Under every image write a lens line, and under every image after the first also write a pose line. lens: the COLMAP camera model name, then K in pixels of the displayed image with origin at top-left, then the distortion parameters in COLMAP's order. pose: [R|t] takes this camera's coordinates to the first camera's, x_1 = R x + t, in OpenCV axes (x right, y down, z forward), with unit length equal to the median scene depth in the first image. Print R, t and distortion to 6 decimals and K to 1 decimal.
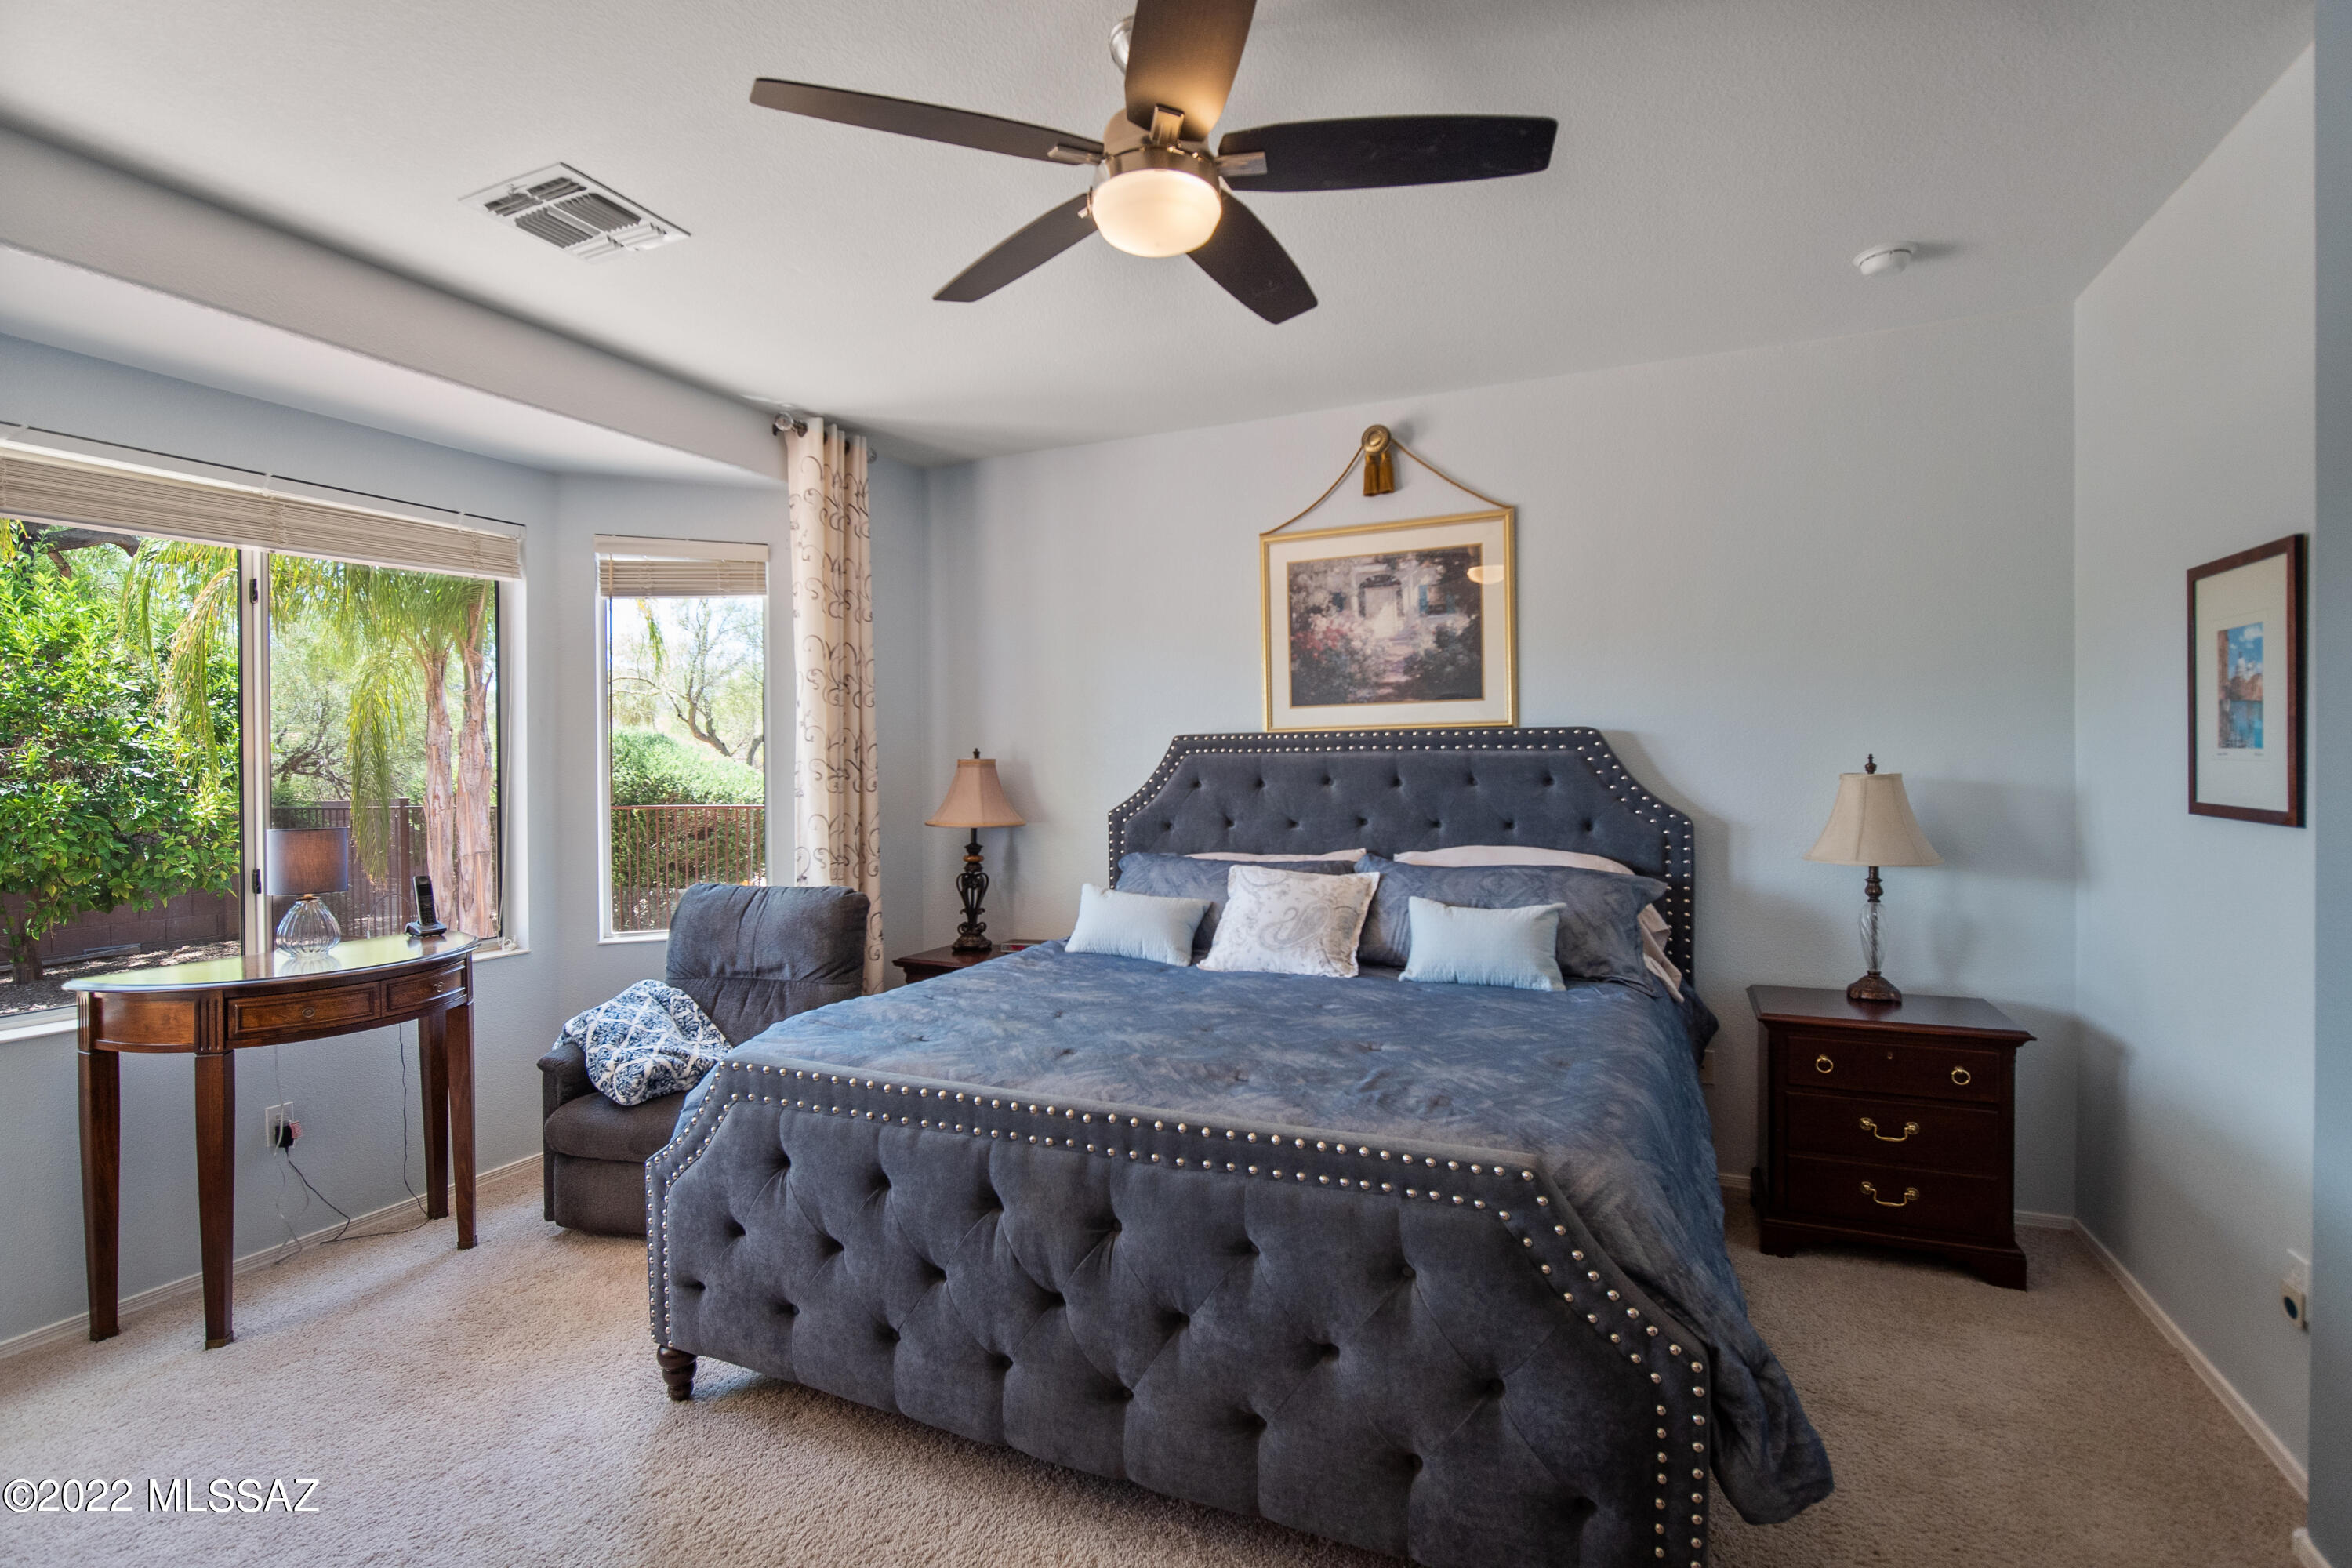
lens RADIAL K [[1074.9, 0, 1158.9], [0, 1074.9, 789.1], [0, 0, 1]] dist [-0.001477, -0.002046]
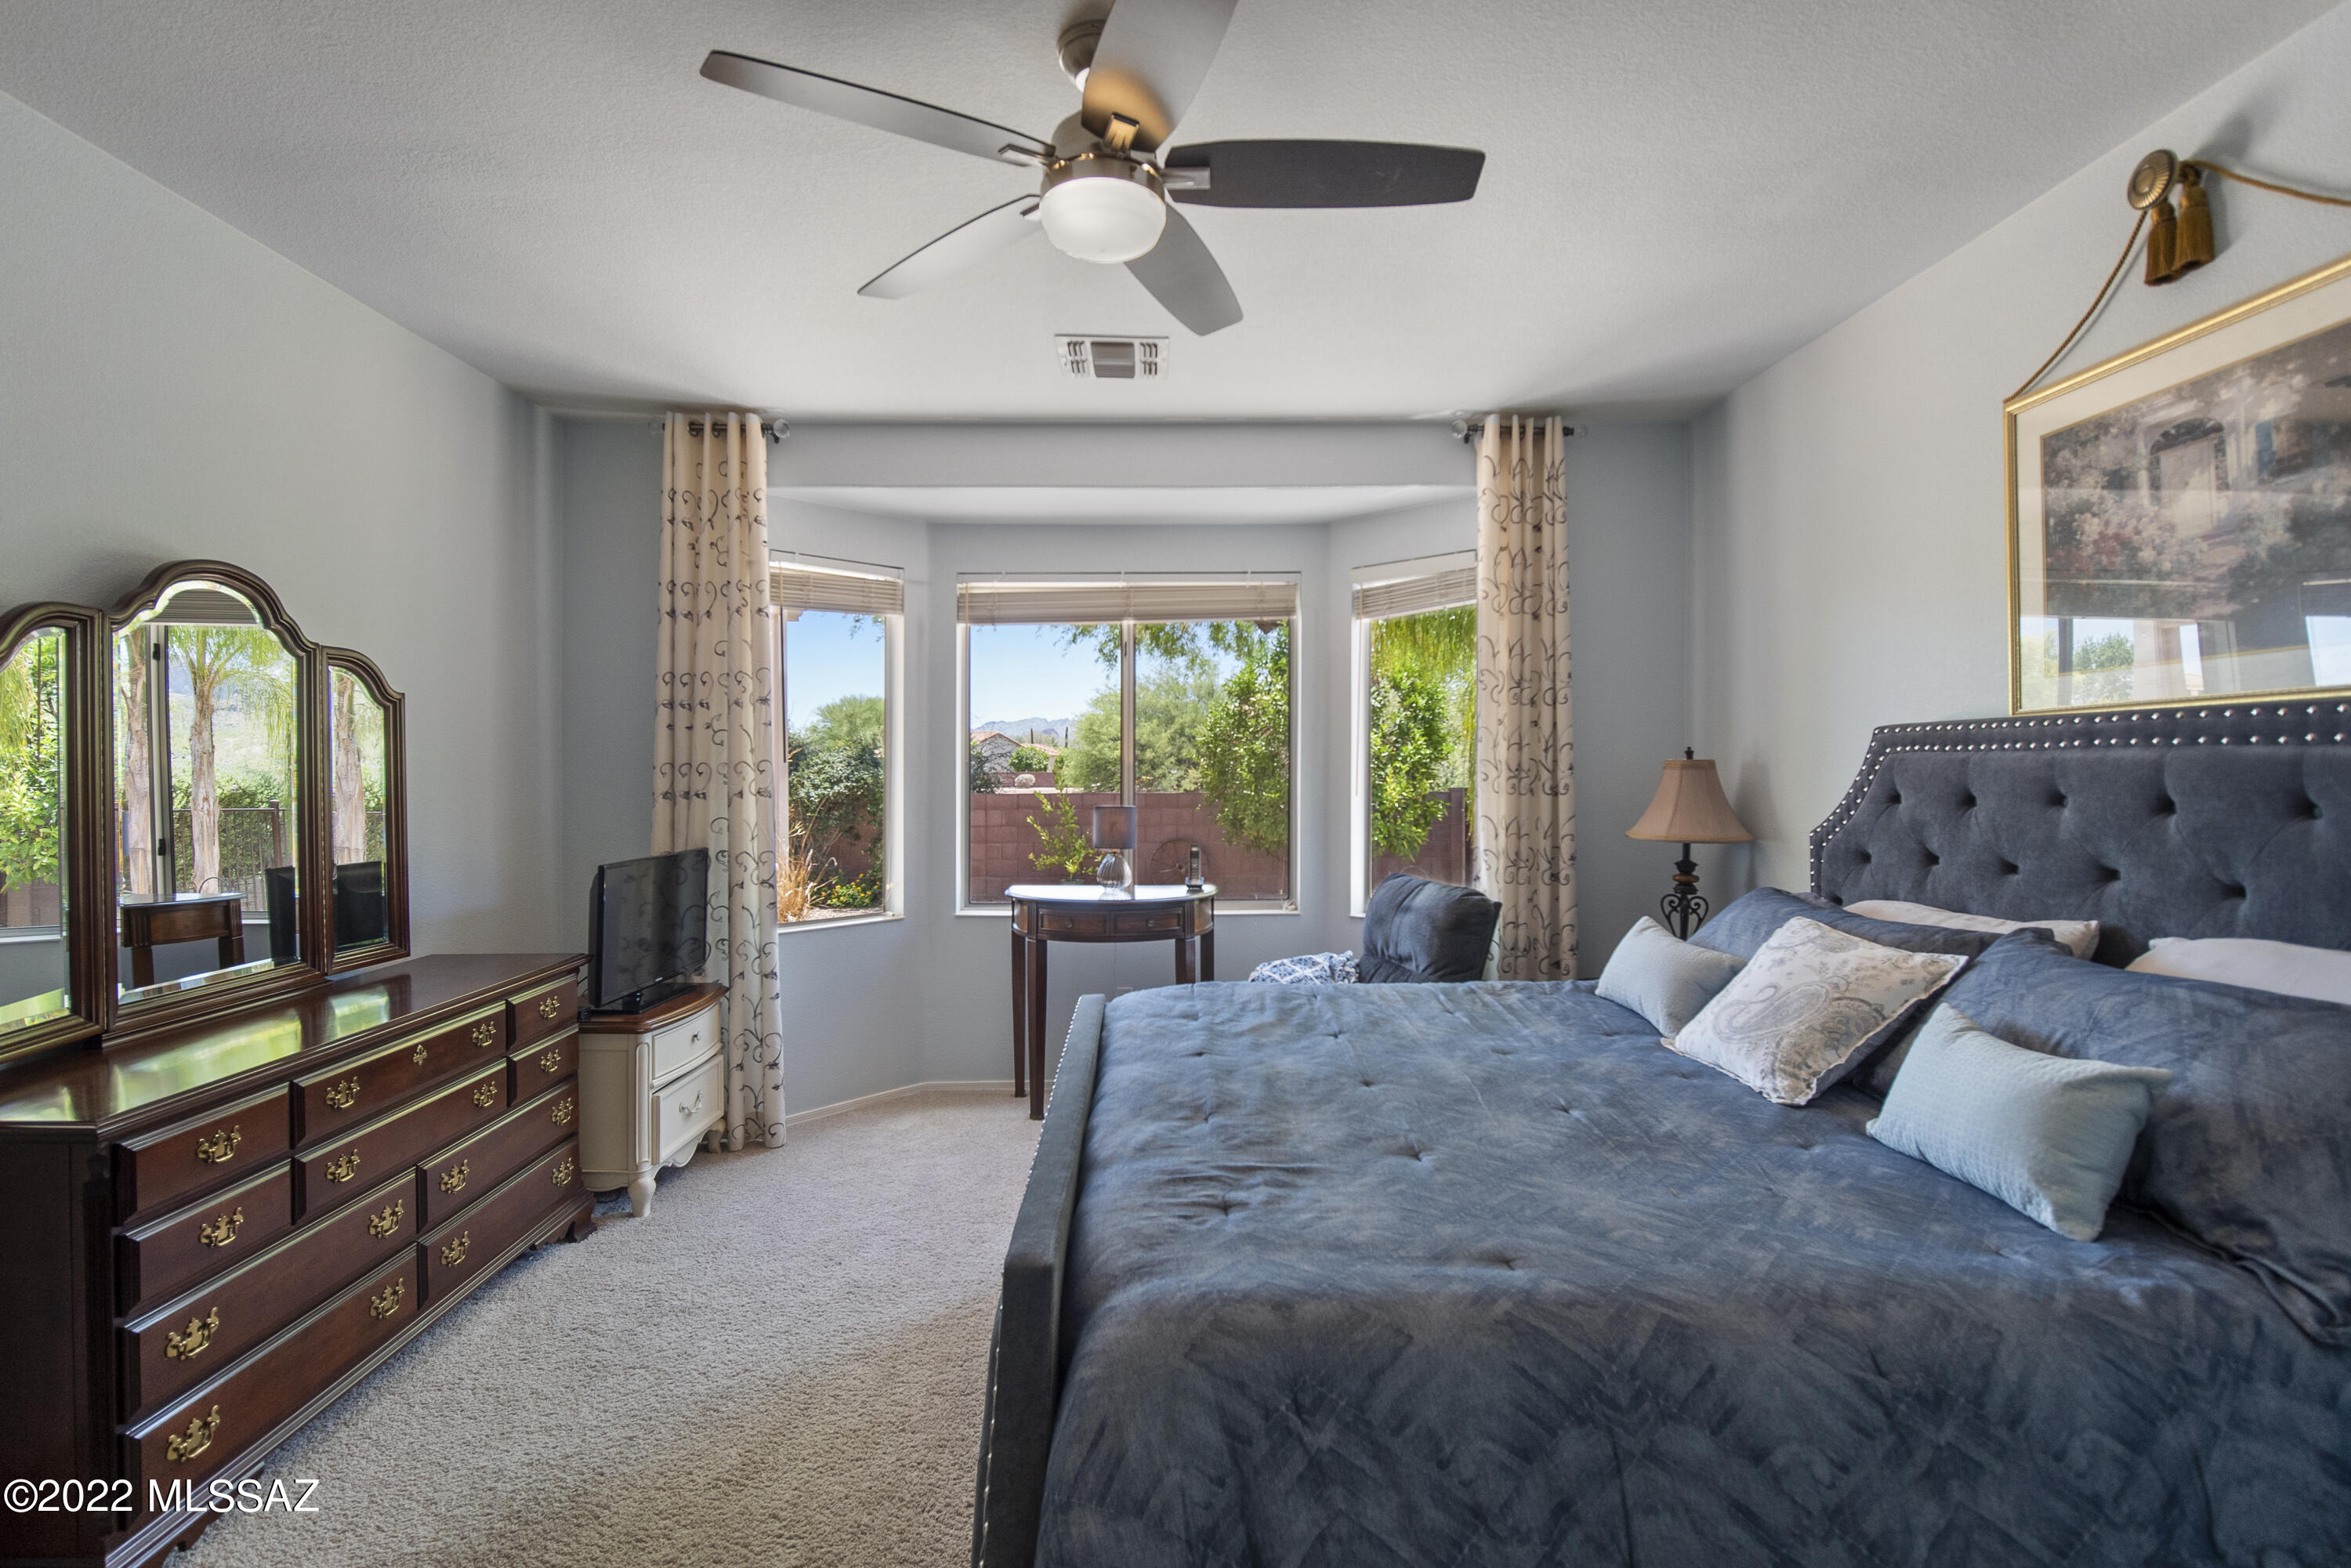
lens RADIAL K [[1074.4, 0, 1154.8], [0, 1074.4, 776.3], [0, 0, 1]] dist [-0.001477, -0.002046]
pose [[0.444132, 0.016504, -0.895809, 0.462169], [-0.025045, 0.999668, 0.006000, -0.011250], [0.895611, 0.019771, 0.444398, 0.301706]]
